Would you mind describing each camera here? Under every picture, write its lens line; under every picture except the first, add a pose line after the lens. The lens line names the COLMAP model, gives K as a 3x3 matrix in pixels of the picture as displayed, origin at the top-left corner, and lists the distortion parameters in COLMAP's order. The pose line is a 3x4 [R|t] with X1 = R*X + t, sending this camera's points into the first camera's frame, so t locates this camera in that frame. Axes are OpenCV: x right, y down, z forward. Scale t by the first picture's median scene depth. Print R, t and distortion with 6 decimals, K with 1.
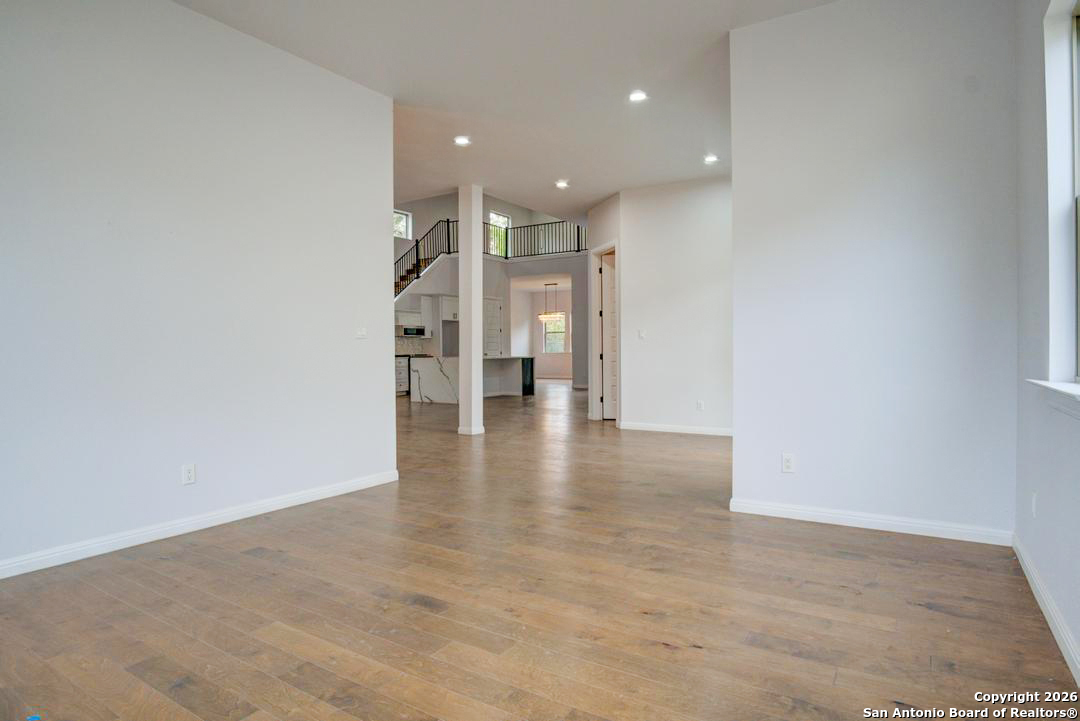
lens RADIAL K [[599.2, 0, 541.2], [0, 599.2, 363.8], [0, 0, 1]] dist [-0.038306, 0.003336]
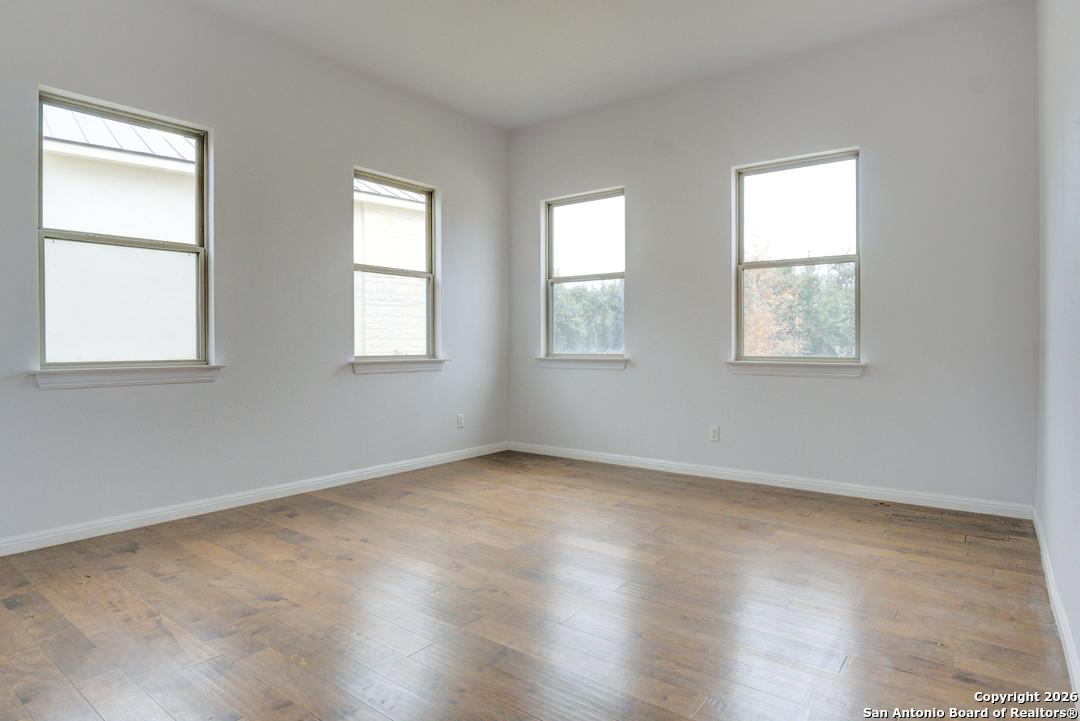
lens RADIAL K [[599.2, 0, 541.2], [0, 599.2, 363.8], [0, 0, 1]] dist [-0.038306, 0.003336]
pose [[-0.996827, 0.003751, 0.079515, -0.305298], [0.008014, 0.998543, 0.053356, -0.041918], [-0.079199, 0.053824, -0.995405, 2.117651]]
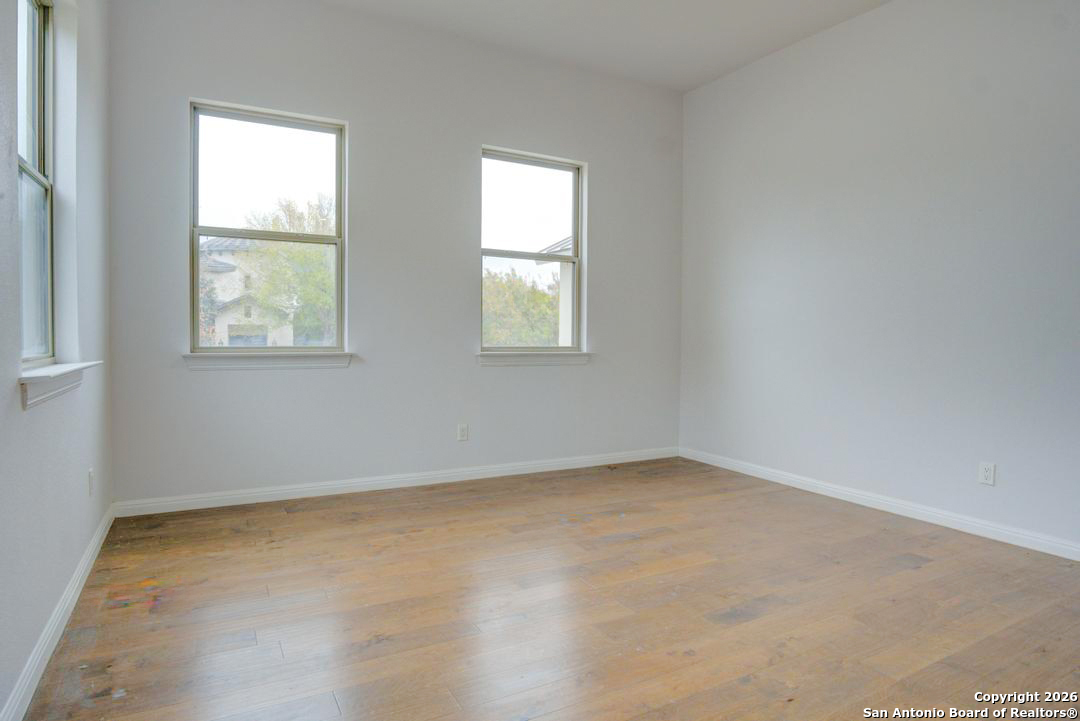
lens RADIAL K [[611.0, 0, 540.1], [0, 611.0, 355.2], [0, 0, 1]] dist [-0.038261, 0.001414]
pose [[-0.482471, 0.032271, -0.875317, 0.757134], [-0.024119, 0.998453, 0.050105, -0.031167], [0.875580, 0.045286, -0.480946, 1.197000]]
